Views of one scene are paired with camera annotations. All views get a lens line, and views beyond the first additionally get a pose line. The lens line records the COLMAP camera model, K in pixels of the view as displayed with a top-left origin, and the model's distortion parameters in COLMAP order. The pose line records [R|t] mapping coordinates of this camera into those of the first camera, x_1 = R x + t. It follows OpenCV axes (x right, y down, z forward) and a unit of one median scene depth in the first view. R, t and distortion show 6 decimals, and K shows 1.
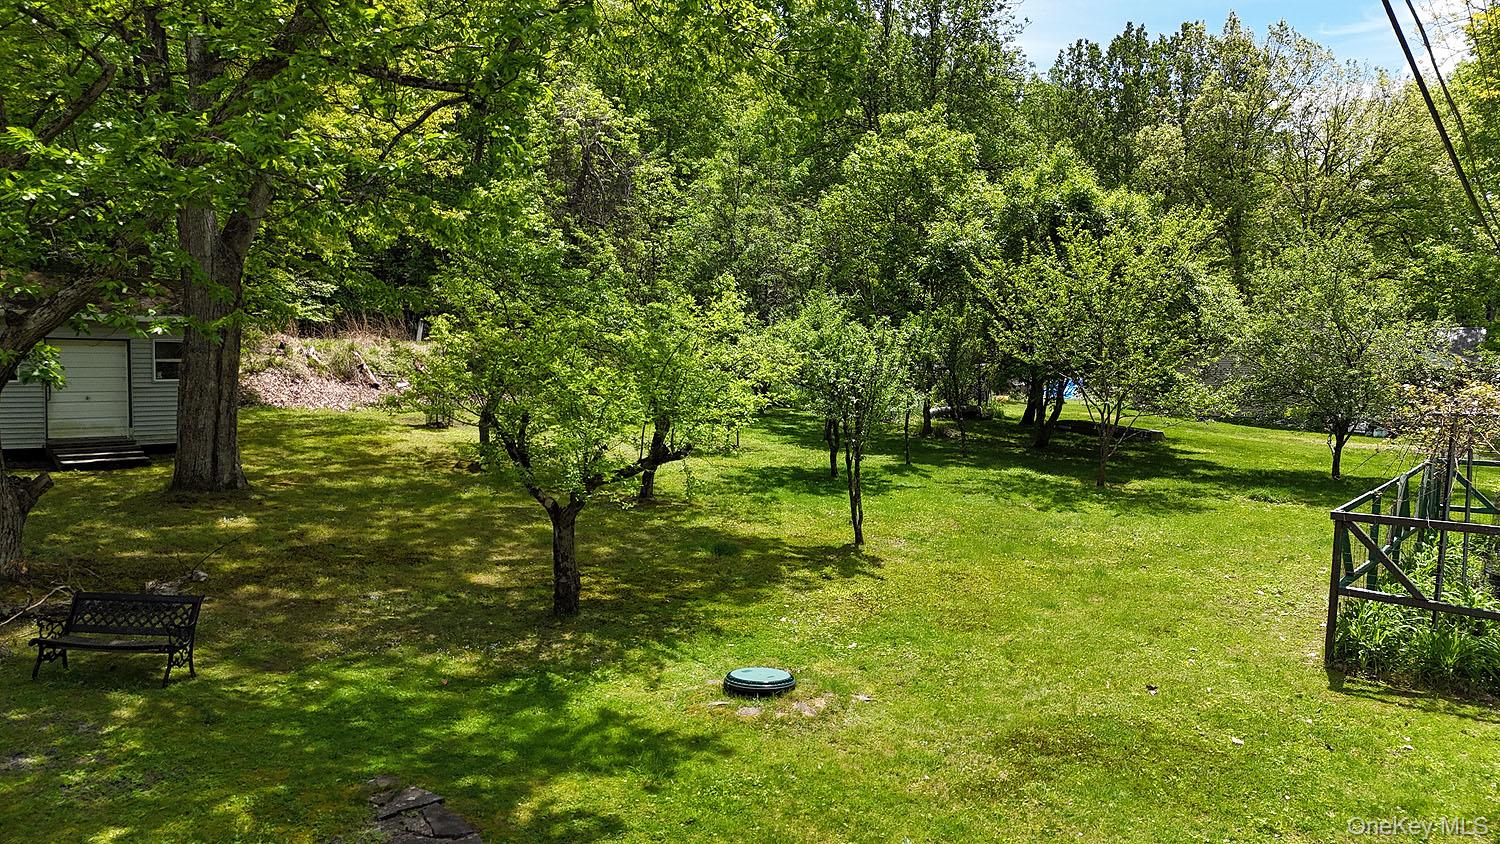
lens RADIAL K [[1103.9, 0, 736.9], [0, 1103.9, 429.8], [0, 0, 1]] dist [0.081663, -0.078125]
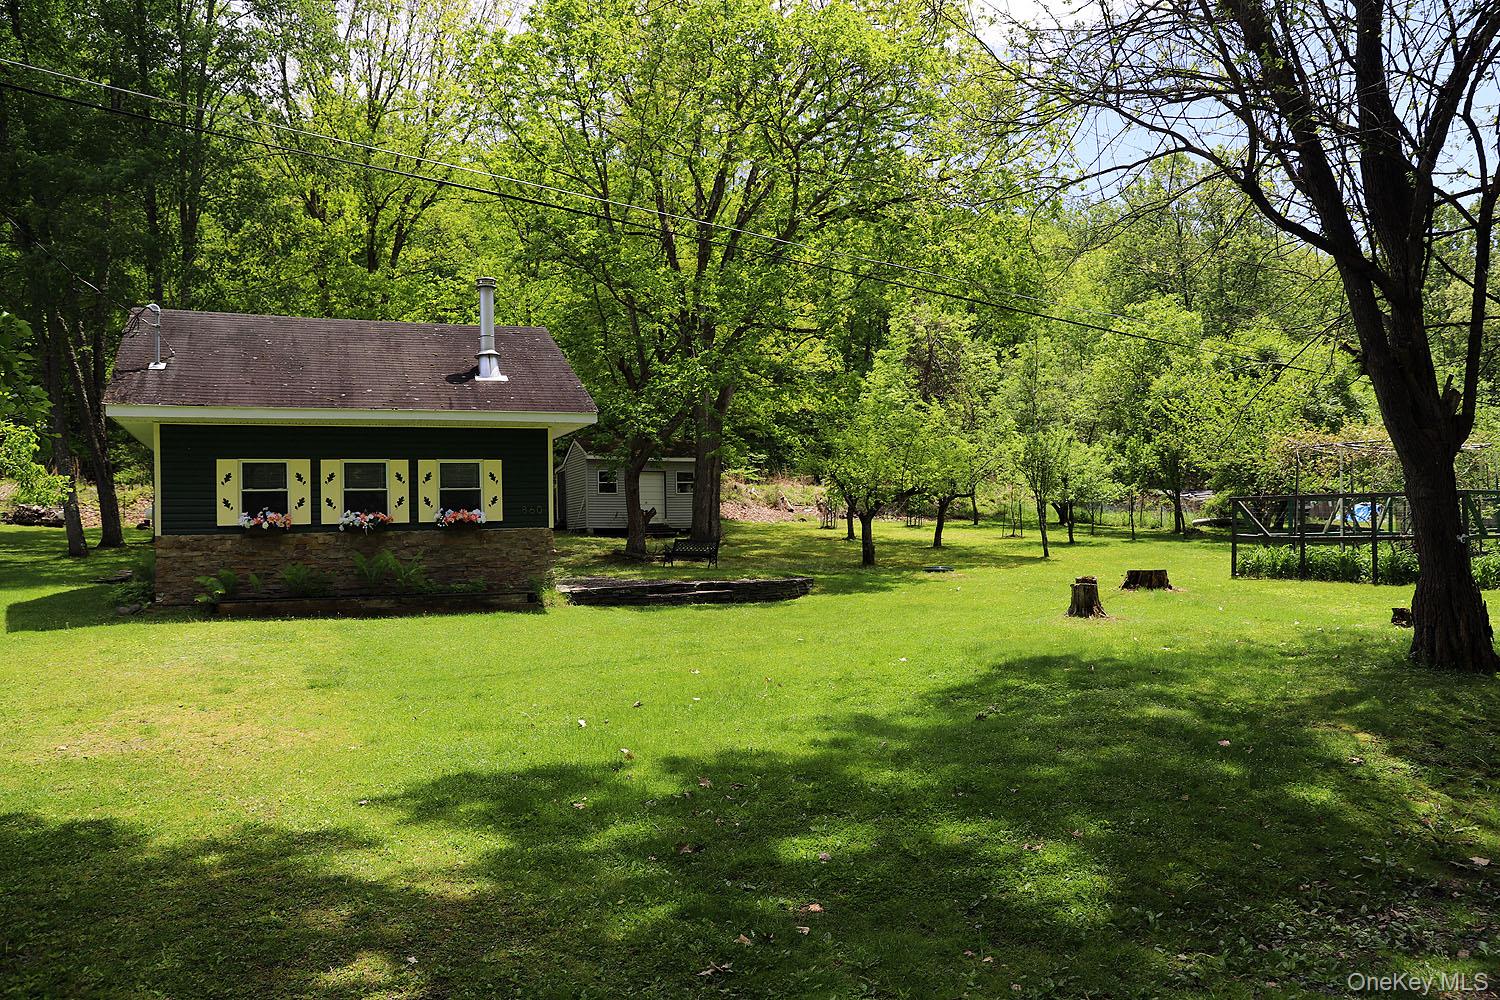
lens RADIAL K [[1029.1, 0, 747.5], [0, 1029.1, 500.4], [0, 0, 1]] dist [-0.104894, 0.083260]
pose [[0.934054, -0.039251, -0.354969, 0.125438], [0.004924, 0.995263, -0.097097, 0.087218], [0.357099, 0.088946, 0.929822, -0.350059]]
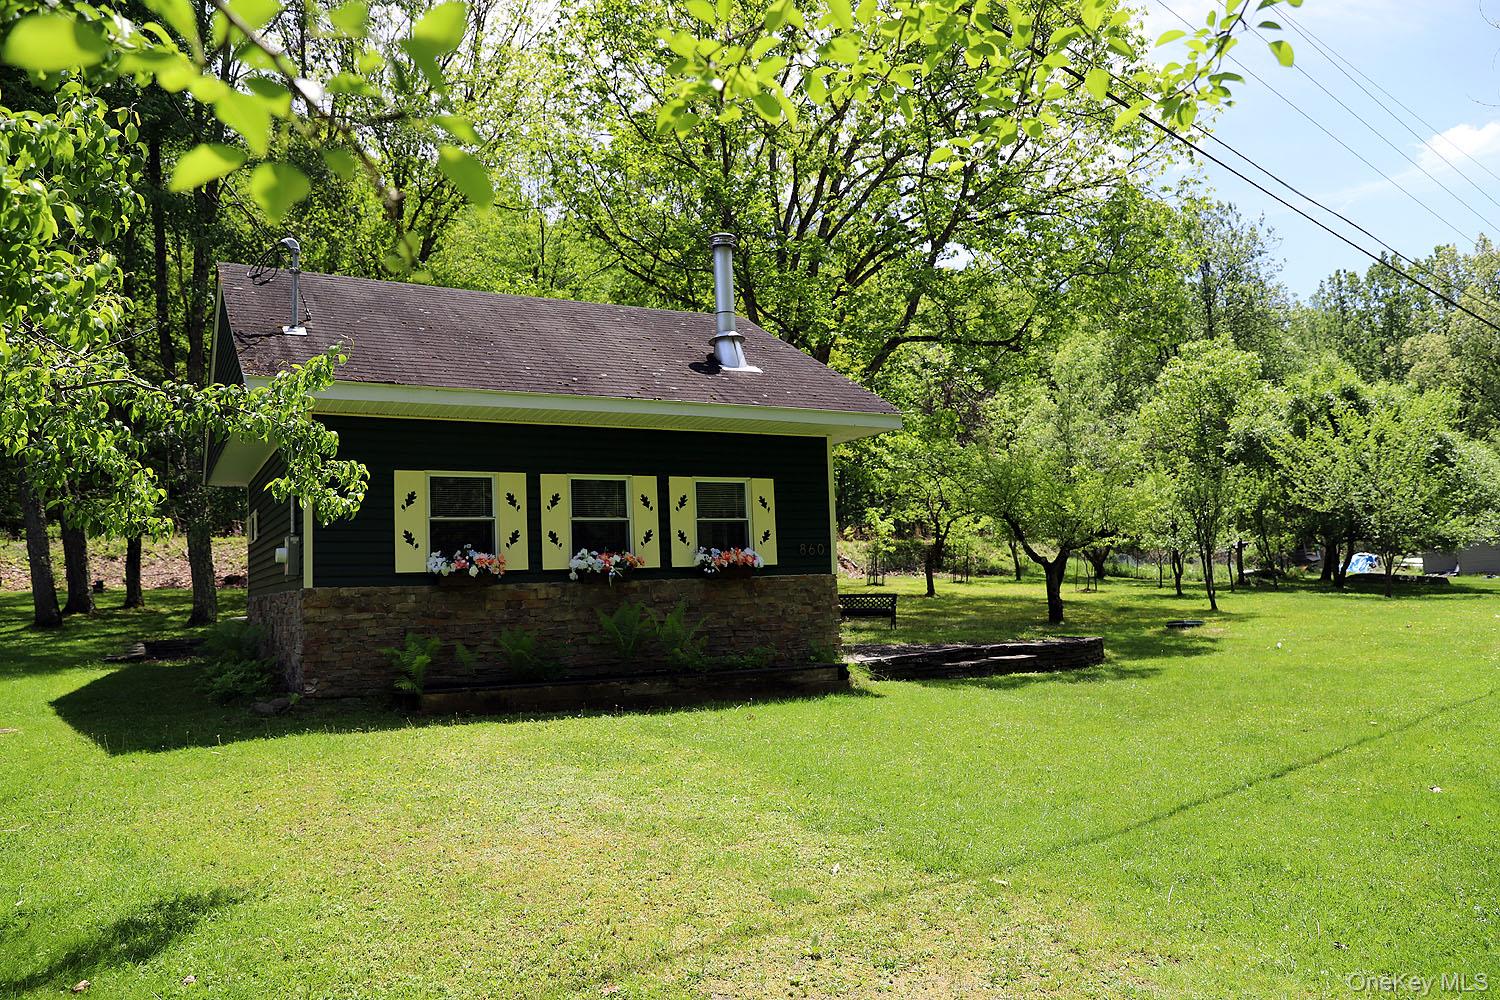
lens RADIAL K [[1029.1, 0, 747.8], [0, 1029.1, 498.2], [0, 0, 1]] dist [-0.104894, 0.083260]
pose [[0.964283, -0.065750, -0.256585, -0.075385], [0.024690, 0.986795, -0.160081, 0.082208], [0.263722, 0.148028, 0.953173, -0.274312]]
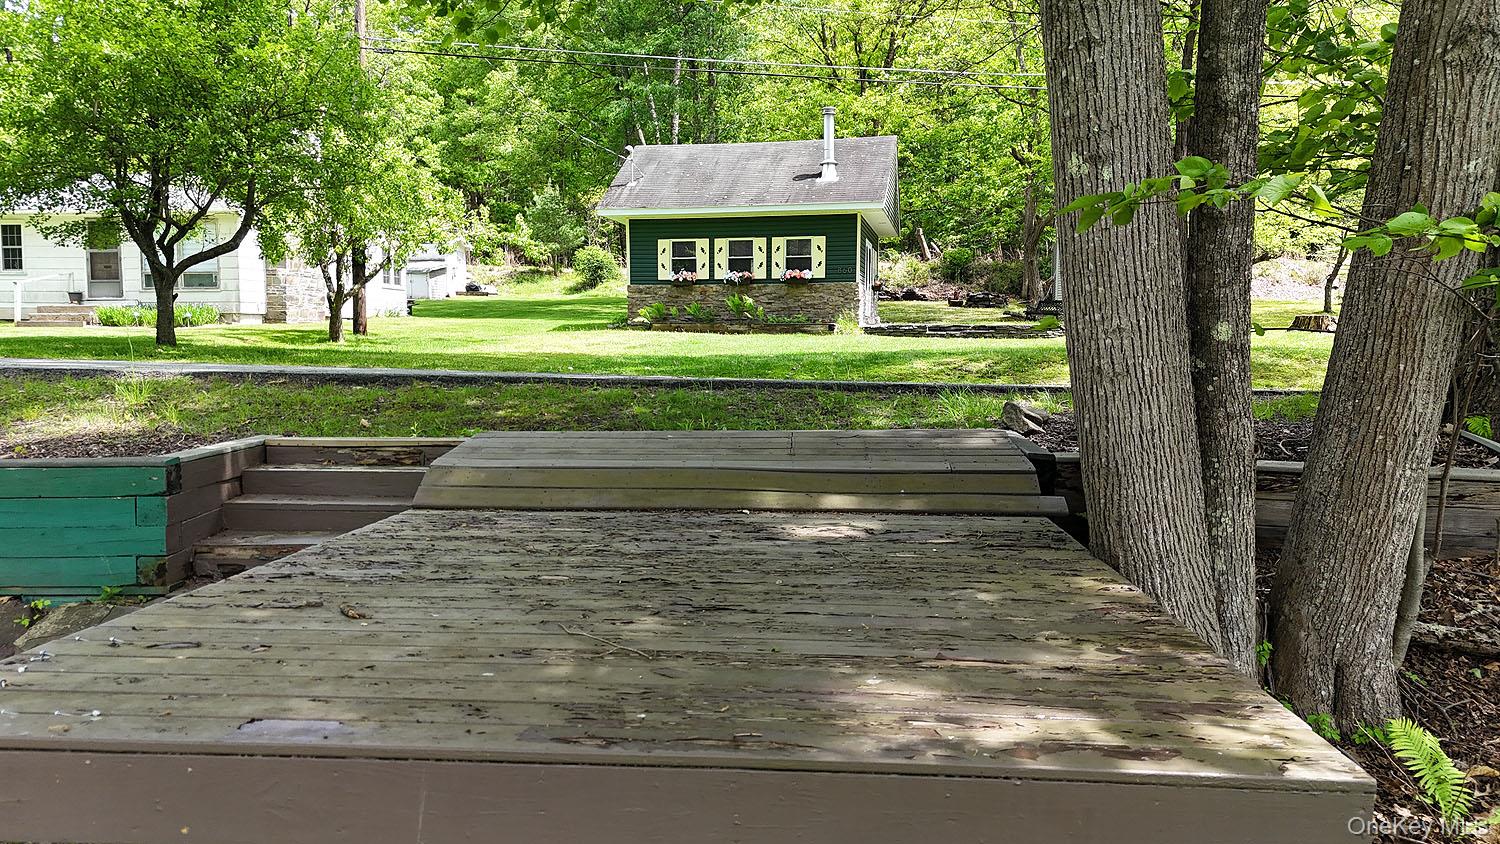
lens RADIAL K [[1103.9, 0, 748.8], [0, 1103.9, 435.0], [0, 0, 1]] dist [0.081663, -0.078125]
pose [[0.547841, 0.068229, -0.833795, 0.479123], [-0.055638, 0.997434, 0.045063, 0.128529], [0.834730, 0.021704, 0.550231, -0.415569]]
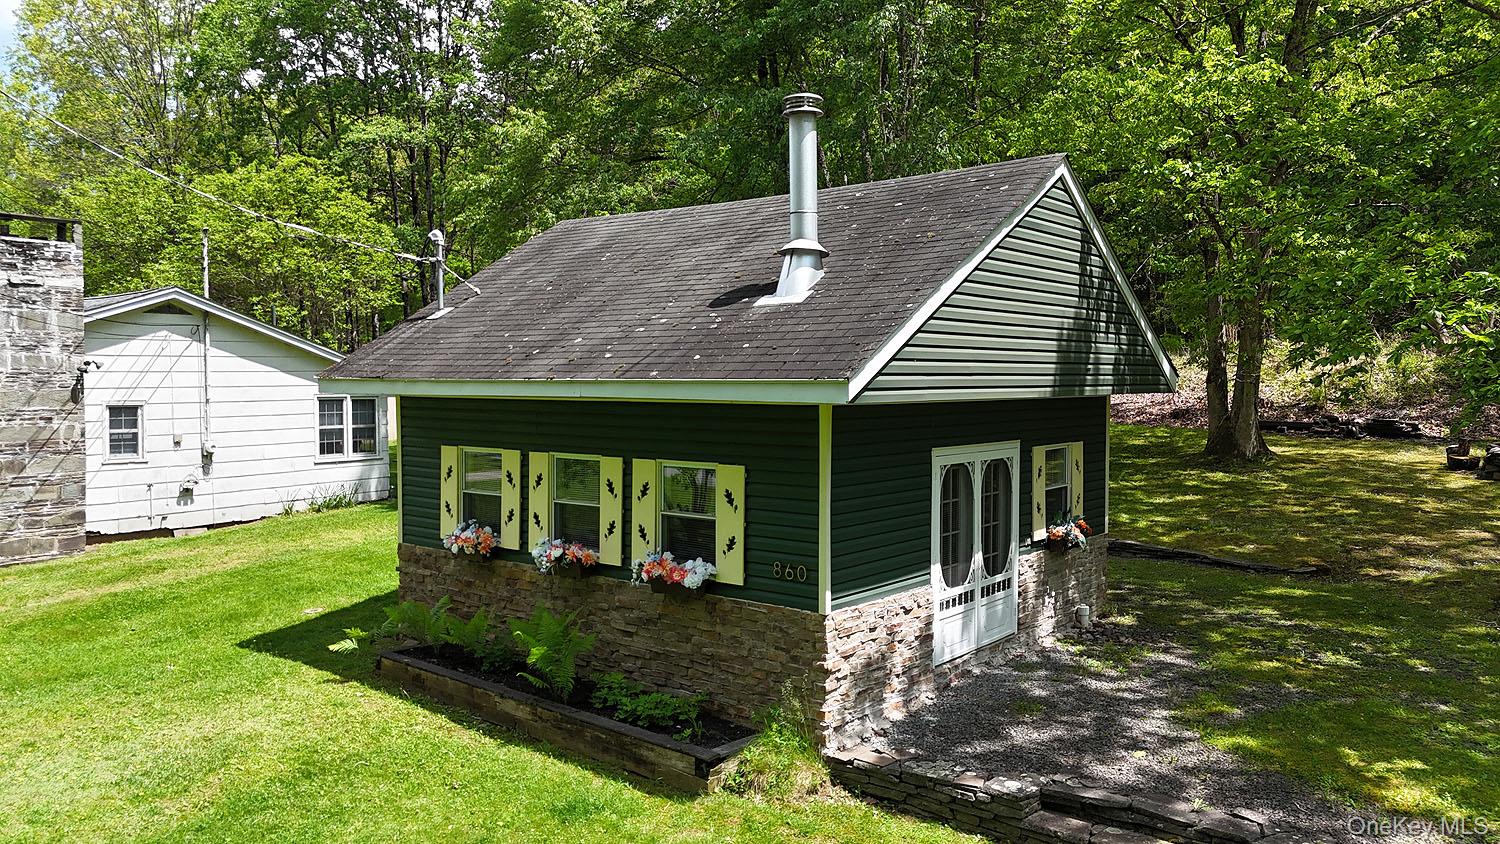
lens RADIAL K [[1103.9, 0, 747.8], [0, 1103.9, 407.4], [0, 0, 1]] dist [0.081663, -0.078125]
pose [[0.106862, 0.023948, -0.993985, 0.110066], [-0.068386, 0.997519, 0.016681, 0.001381], [0.991919, 0.066192, 0.108235, 0.030171]]
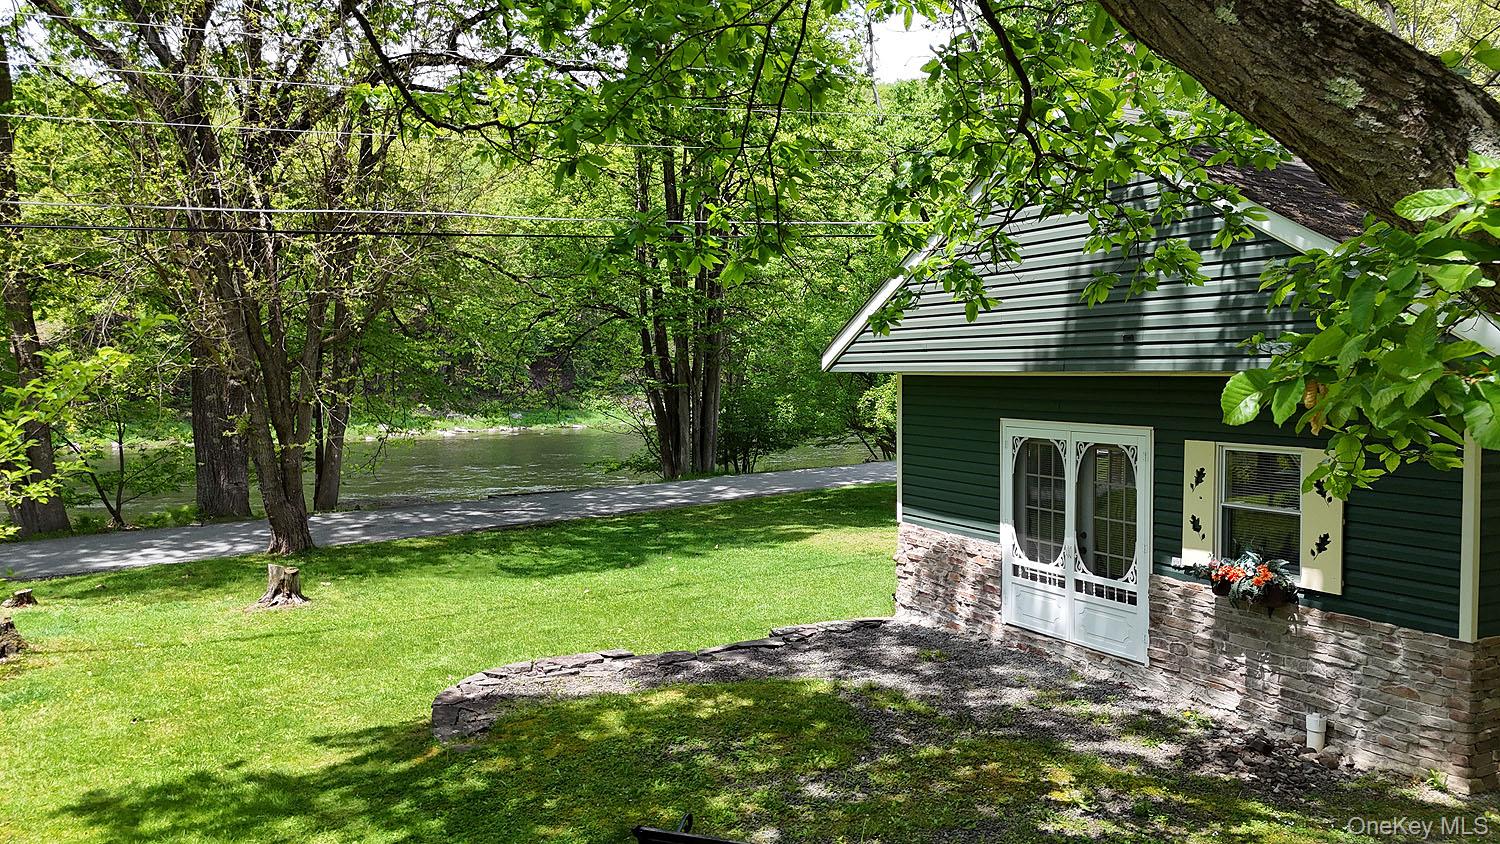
lens RADIAL K [[1103.9, 0, 750.8], [0, 1103.9, 420.3], [0, 0, 1]] dist [0.081663, -0.078125]
pose [[-0.951947, -0.016810, 0.305802, -0.202936], [0.017570, 0.993851, 0.109327, -0.021572], [-0.305759, 0.109446, -0.945797, 0.431086]]
